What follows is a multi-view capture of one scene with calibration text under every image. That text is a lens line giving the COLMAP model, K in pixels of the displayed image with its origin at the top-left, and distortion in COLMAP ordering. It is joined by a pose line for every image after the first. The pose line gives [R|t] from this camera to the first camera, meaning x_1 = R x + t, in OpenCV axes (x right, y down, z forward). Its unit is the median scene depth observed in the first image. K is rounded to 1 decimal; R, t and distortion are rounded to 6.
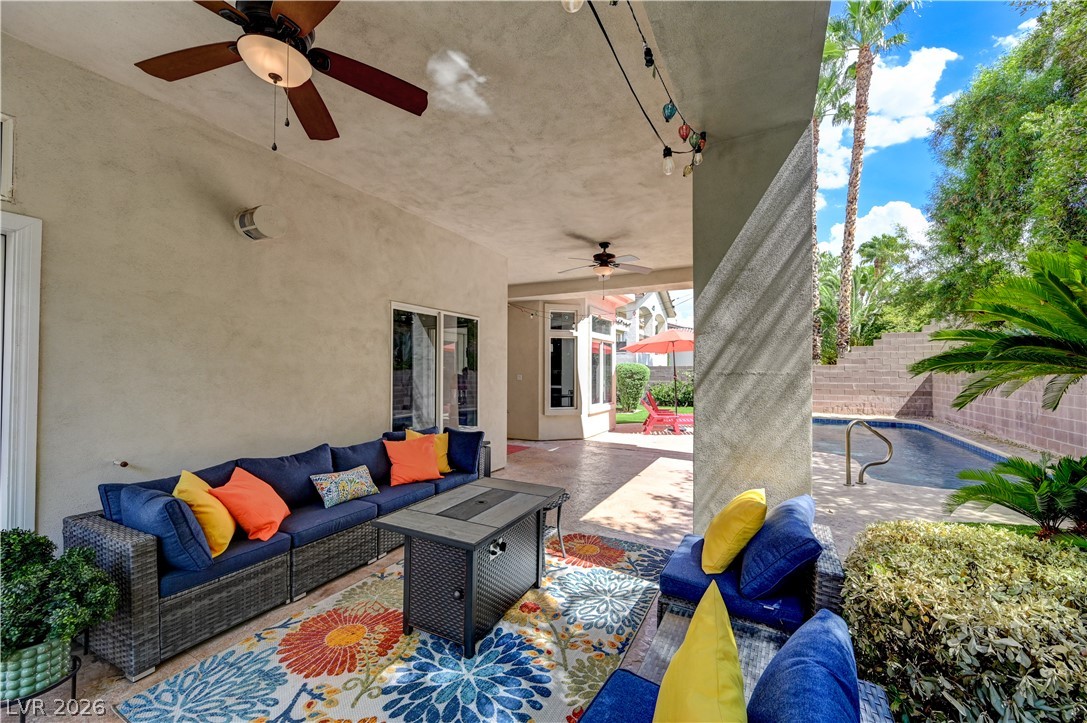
lens RADIAL K [[432.7, 0, 550.0], [0, 432.7, 365.3], [0, 0, 1]] dist [0.001104, -0.000015]
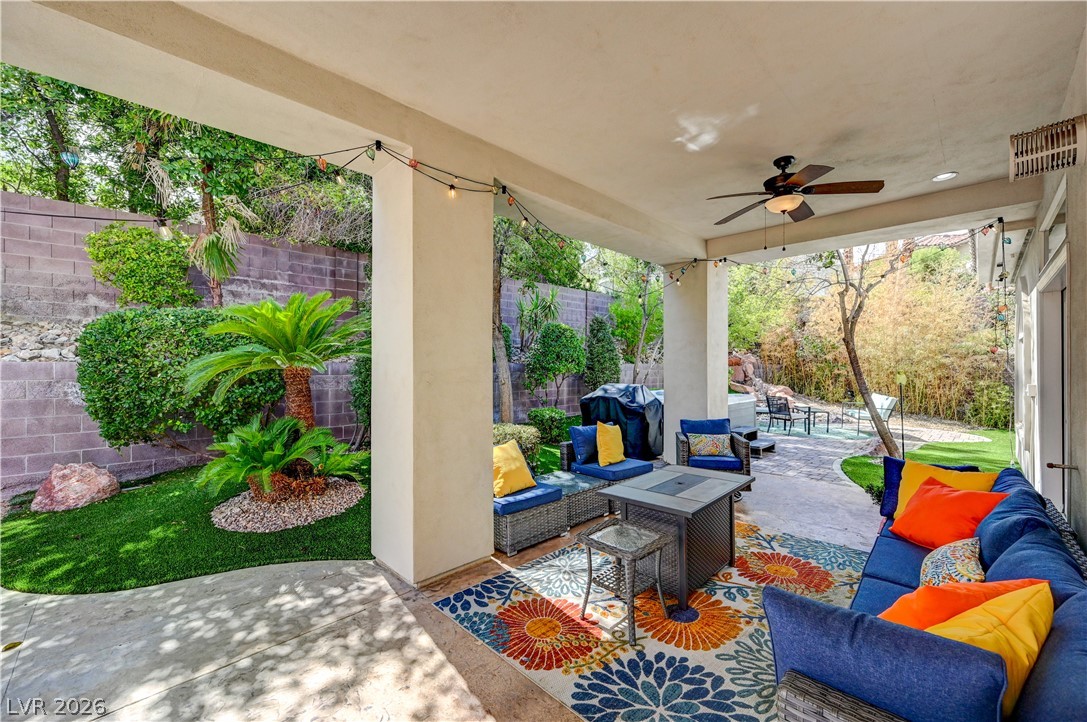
lens RADIAL K [[432.7, 0, 550.0], [0, 432.7, 364.8], [0, 0, 1]] dist [0.001104, -0.000015]
pose [[-0.951610, -0.003001, 0.307292, -0.142689], [-0.007386, 0.999887, -0.013110, 0.014246], [-0.307218, -0.014746, -0.951525, 1.724334]]
